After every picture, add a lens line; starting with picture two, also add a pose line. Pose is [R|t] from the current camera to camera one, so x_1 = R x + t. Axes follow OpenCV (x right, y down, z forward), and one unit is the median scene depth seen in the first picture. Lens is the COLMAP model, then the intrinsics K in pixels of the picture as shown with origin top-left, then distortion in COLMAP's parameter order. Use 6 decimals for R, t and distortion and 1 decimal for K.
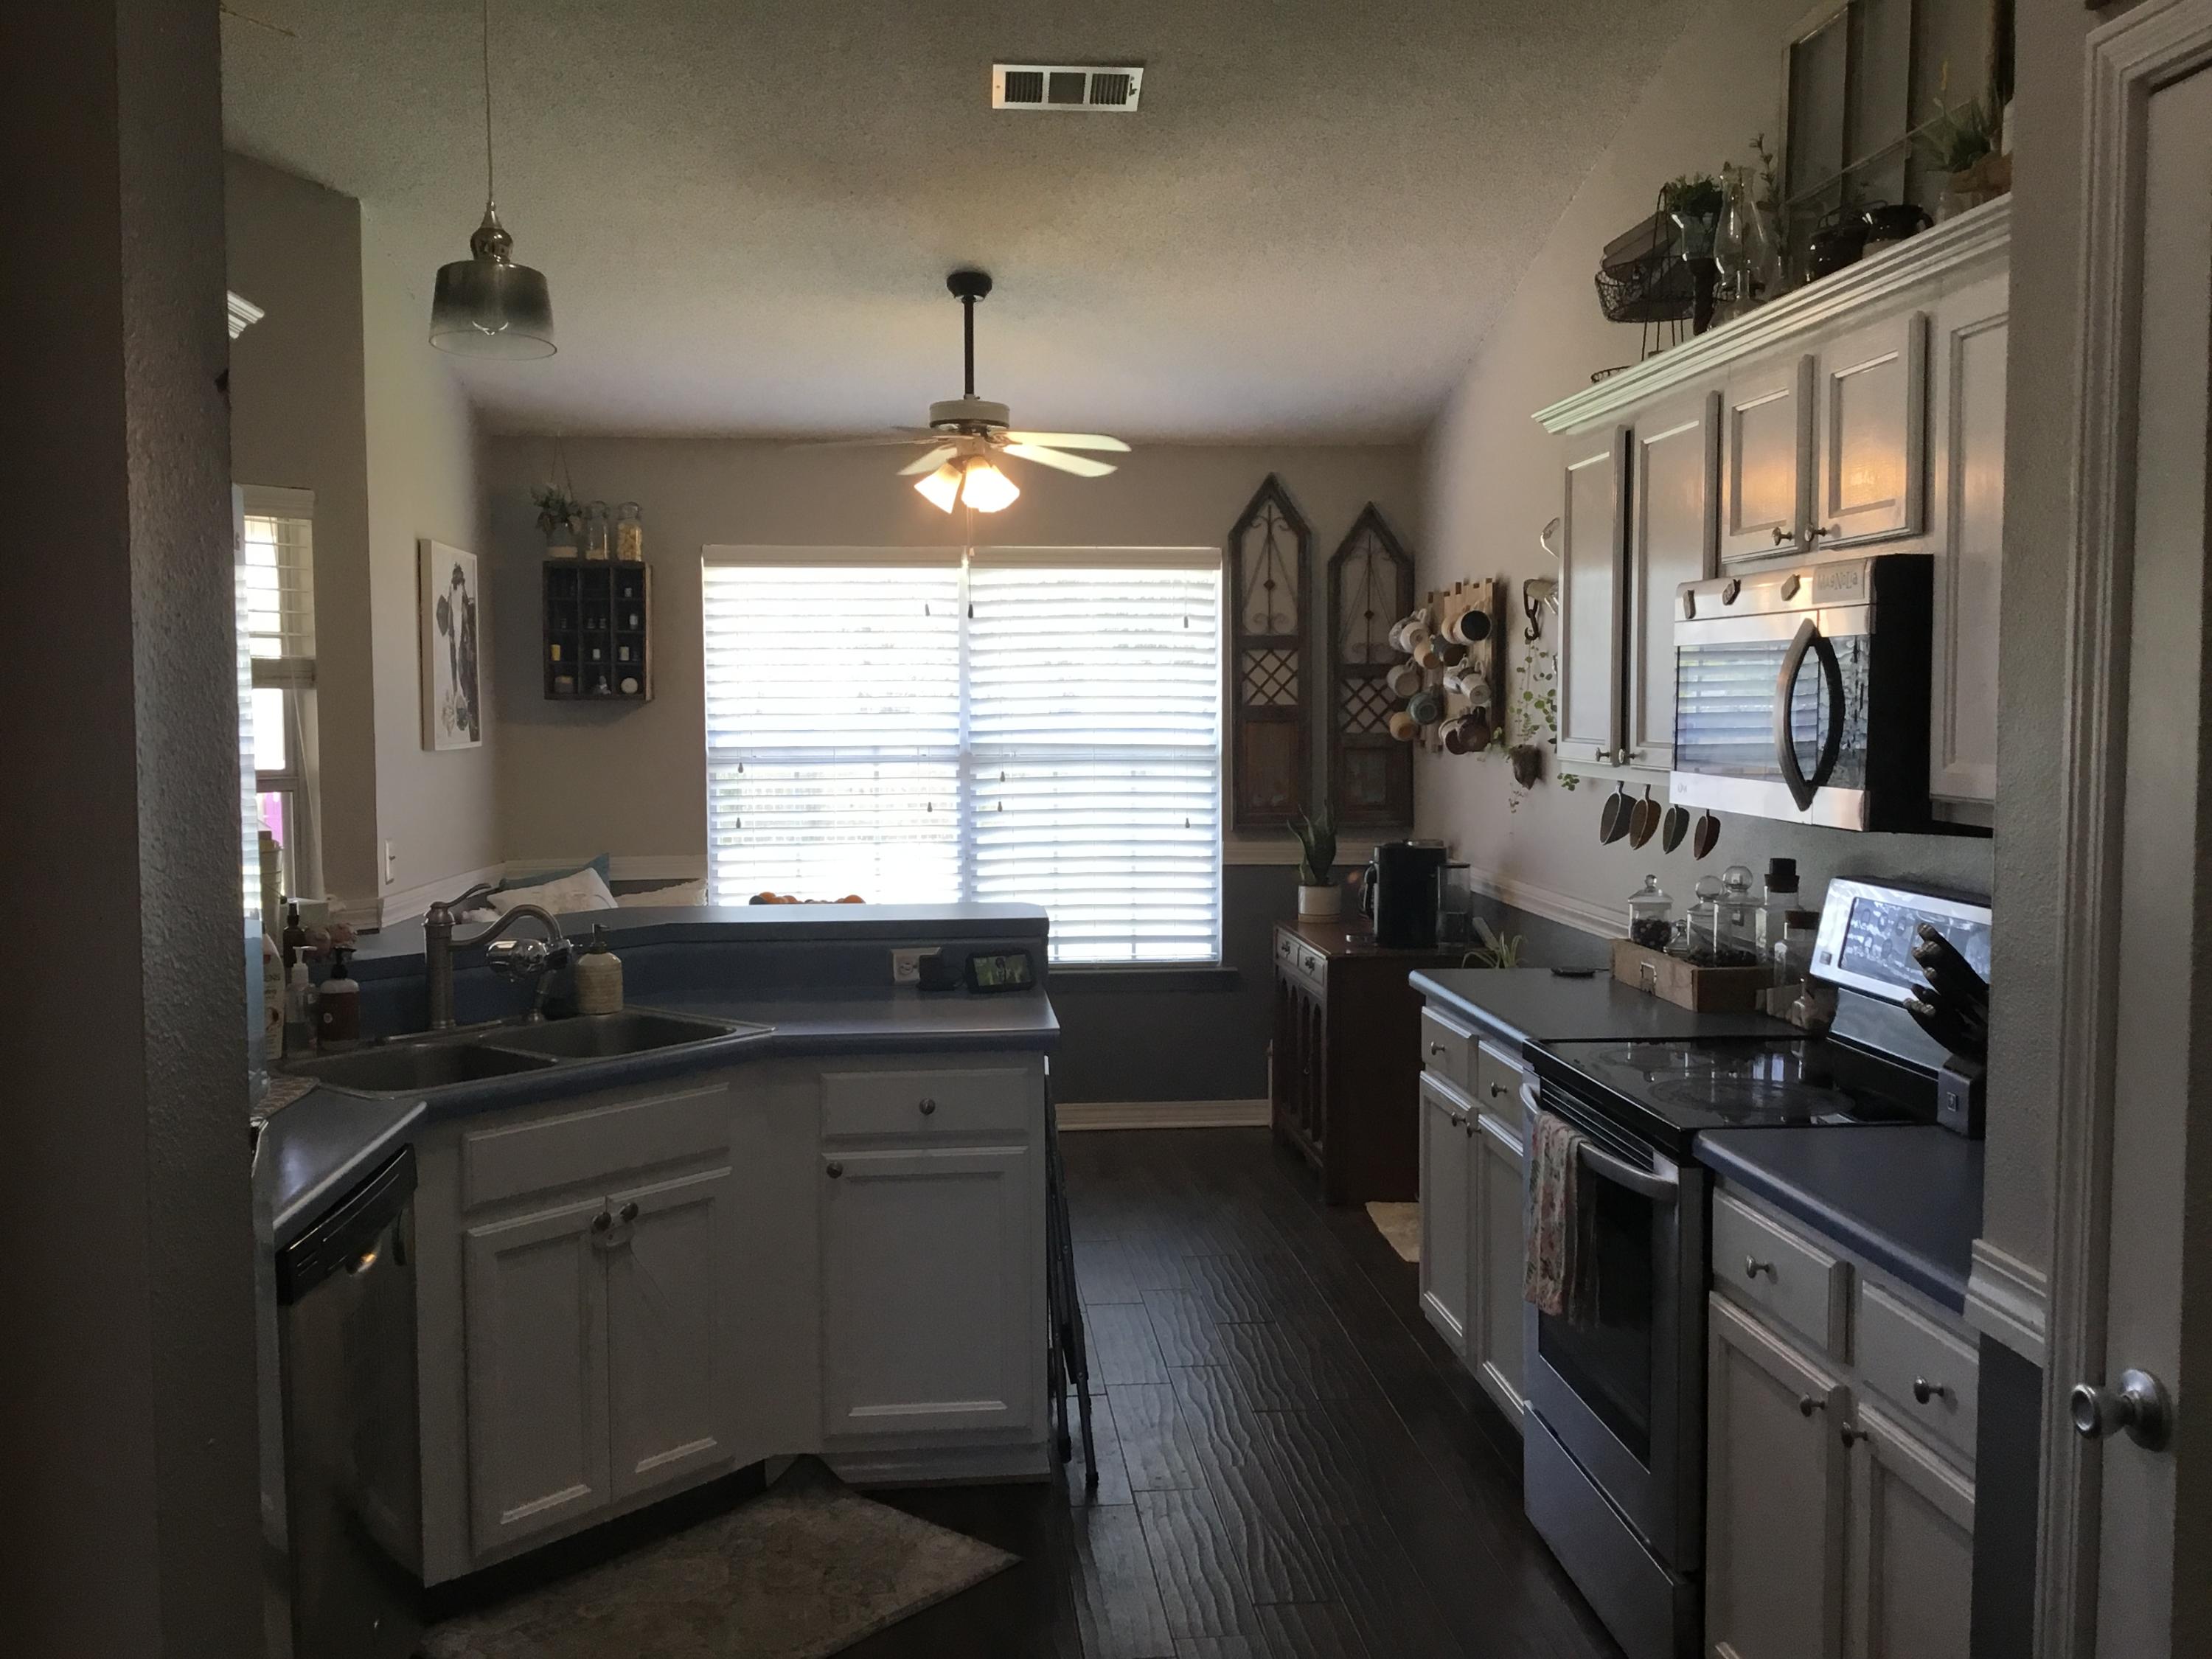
lens RADIAL K [[2020.5, 0, 1113.3], [0, 2020.5, 834.4], [0, 0, 1]] dist [0.023388, 0.000000]
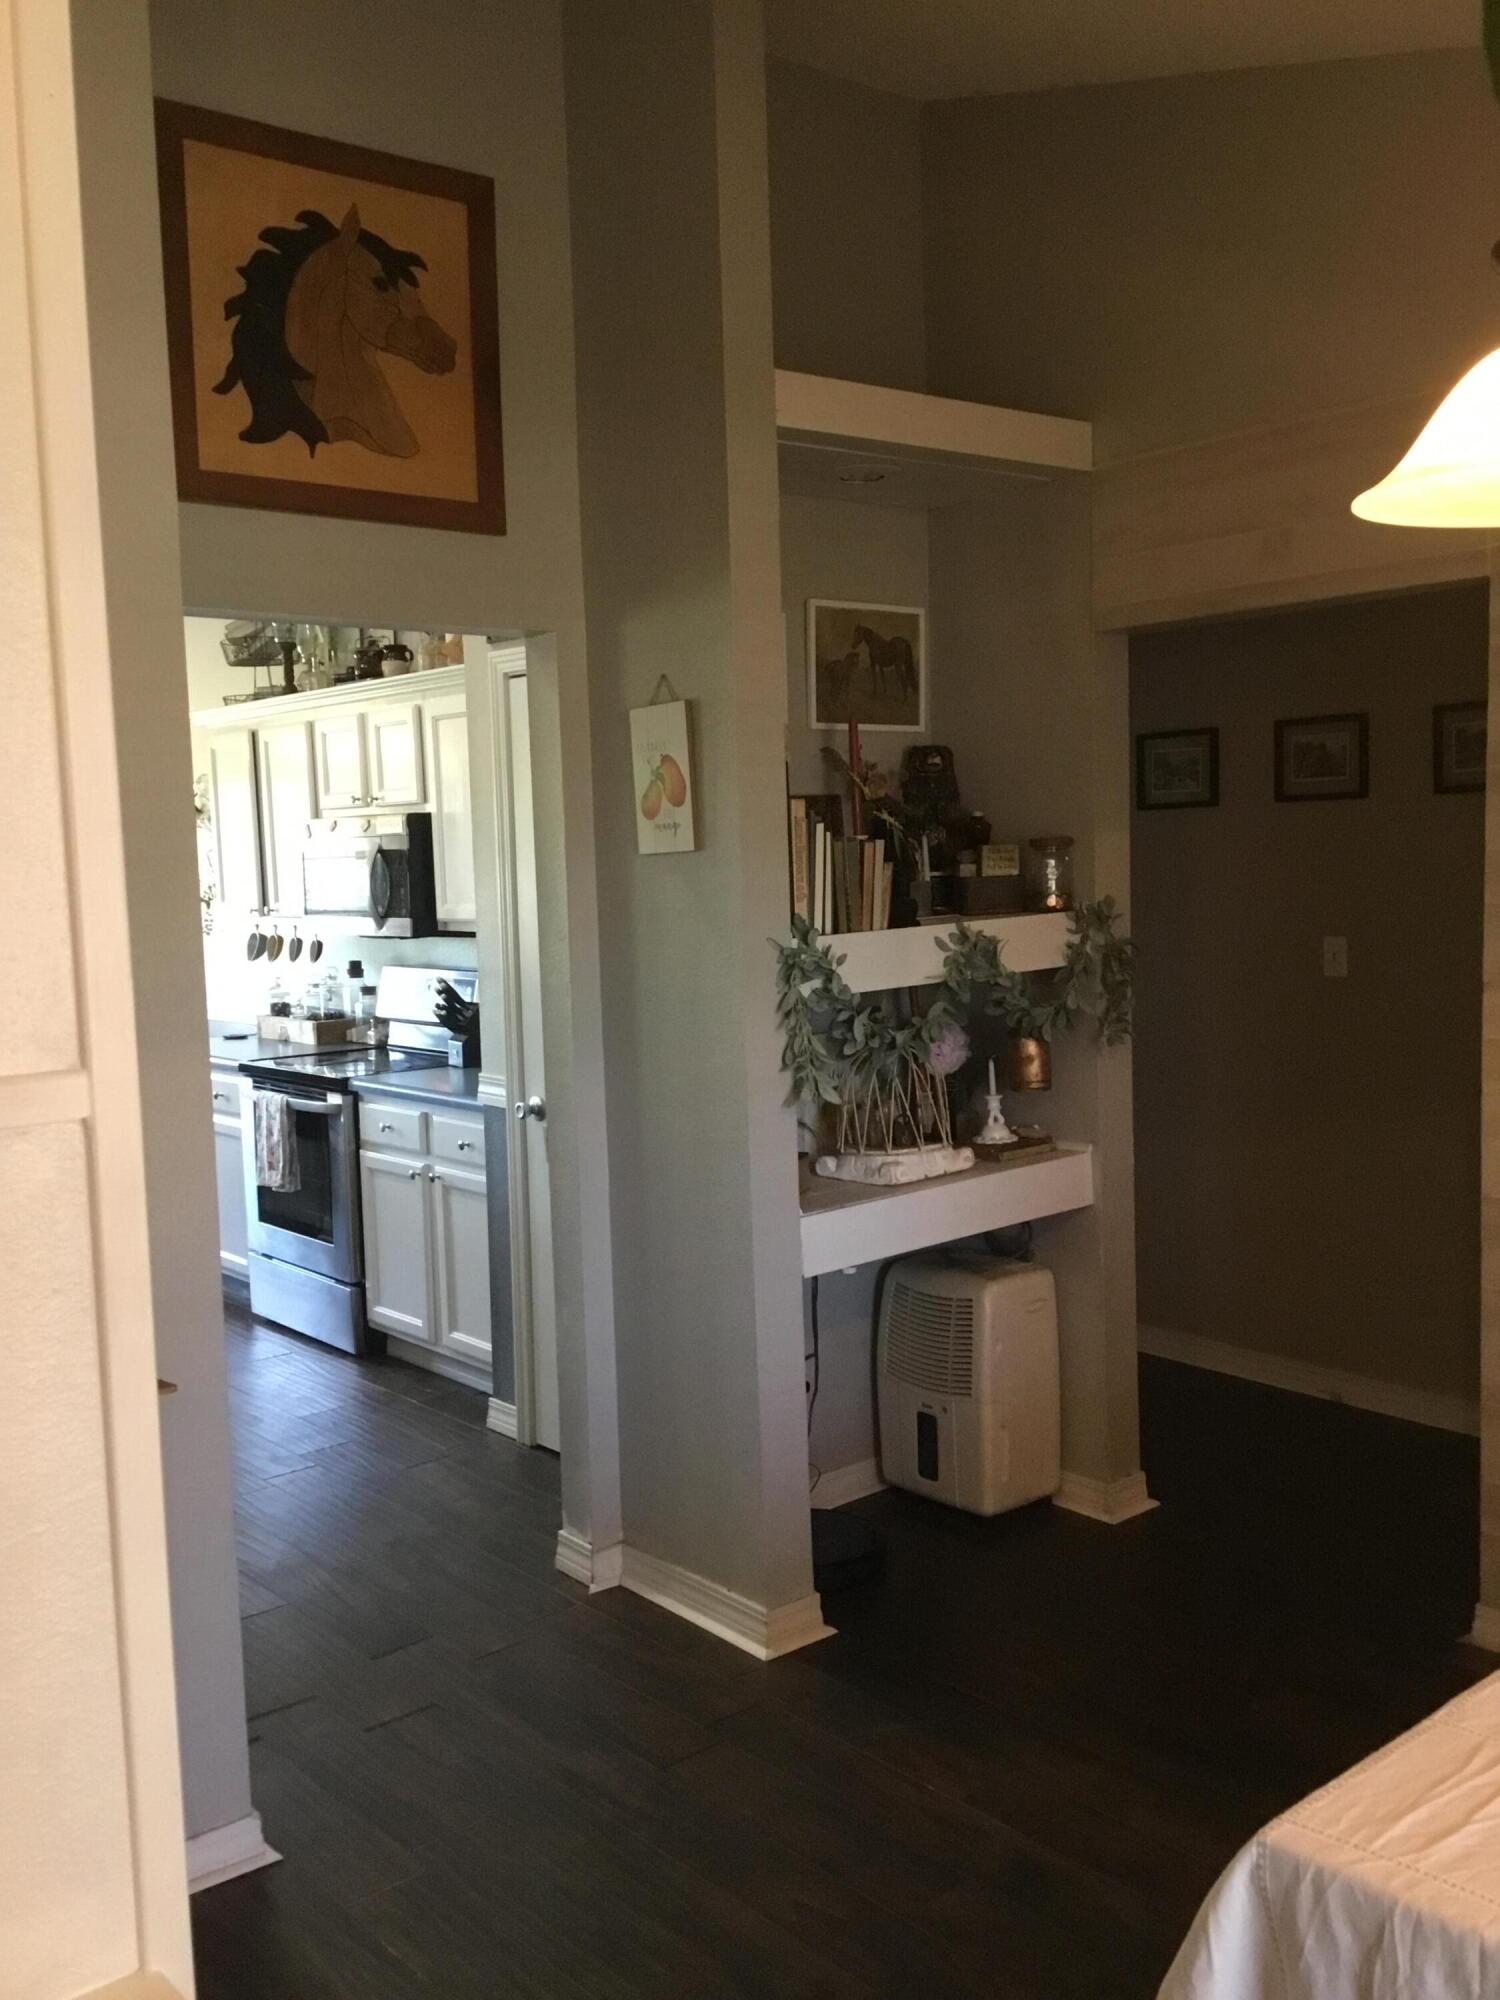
lens RADIAL K [[1826.9, 0, 755.0], [0, 1826.9, 997.9], [0, 0, 1]] dist [0.023388, 0.000000]
pose [[0.822750, -0.067259, 0.564411, -0.414929], [0.066769, 0.997536, 0.021542, 0.043177], [-0.564469, 0.019962, 0.825213, -0.790403]]
